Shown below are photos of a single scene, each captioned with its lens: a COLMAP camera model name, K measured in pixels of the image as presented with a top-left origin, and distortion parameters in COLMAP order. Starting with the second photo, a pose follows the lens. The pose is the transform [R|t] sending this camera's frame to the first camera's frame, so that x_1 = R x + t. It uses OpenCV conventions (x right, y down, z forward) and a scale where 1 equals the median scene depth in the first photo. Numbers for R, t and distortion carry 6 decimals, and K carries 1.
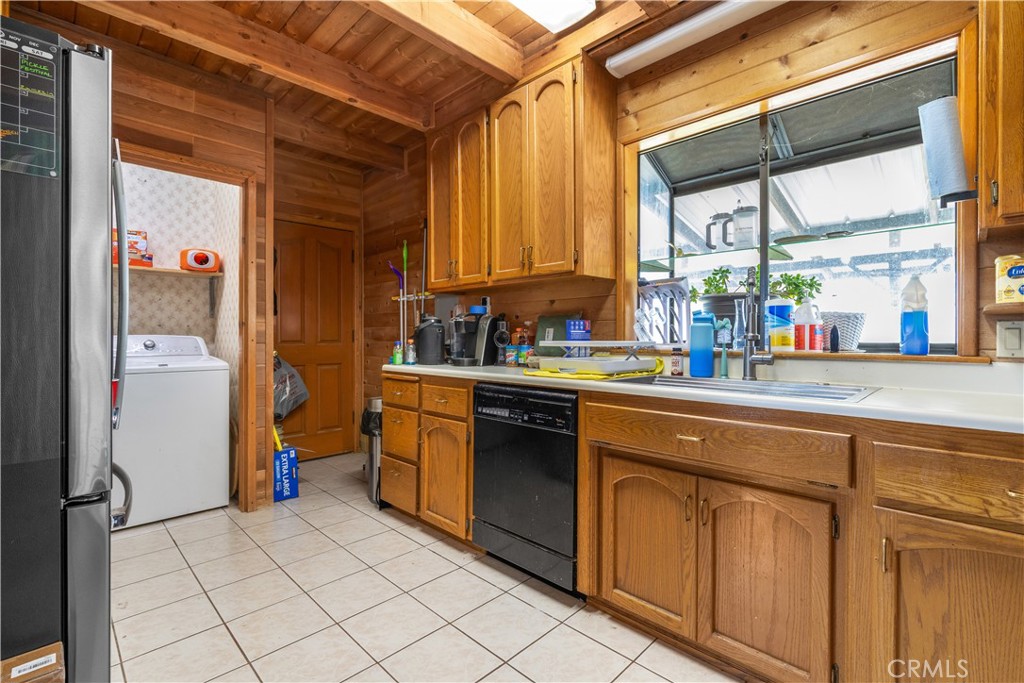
lens RADIAL K [[555.6, 0, 510.8], [0, 555.6, 334.3], [0, 0, 1]] dist [-0.002527, -0.000384]
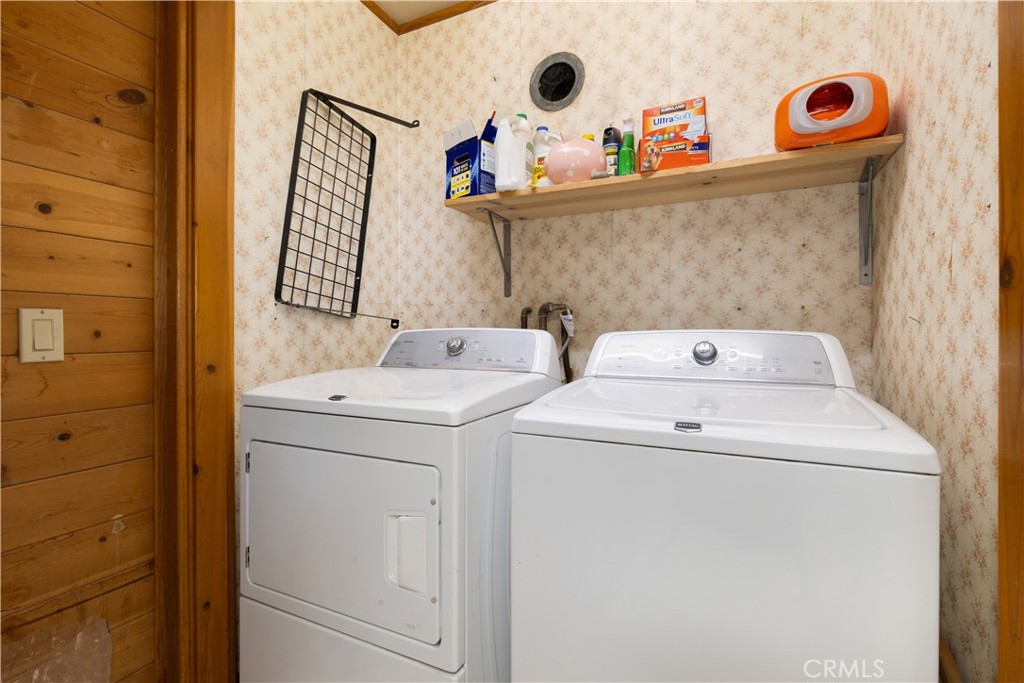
lens RADIAL K [[497.4, 0, 510.6], [0, 497.4, 333.6], [0, 0, 1]] dist [-0.000107, -0.000372]
pose [[0.436113, 0.000375, -0.899892, -0.452067], [0.003780, 0.999990, 0.002249, 0.003235], [0.899884, -0.004383, 0.436108, 0.845265]]
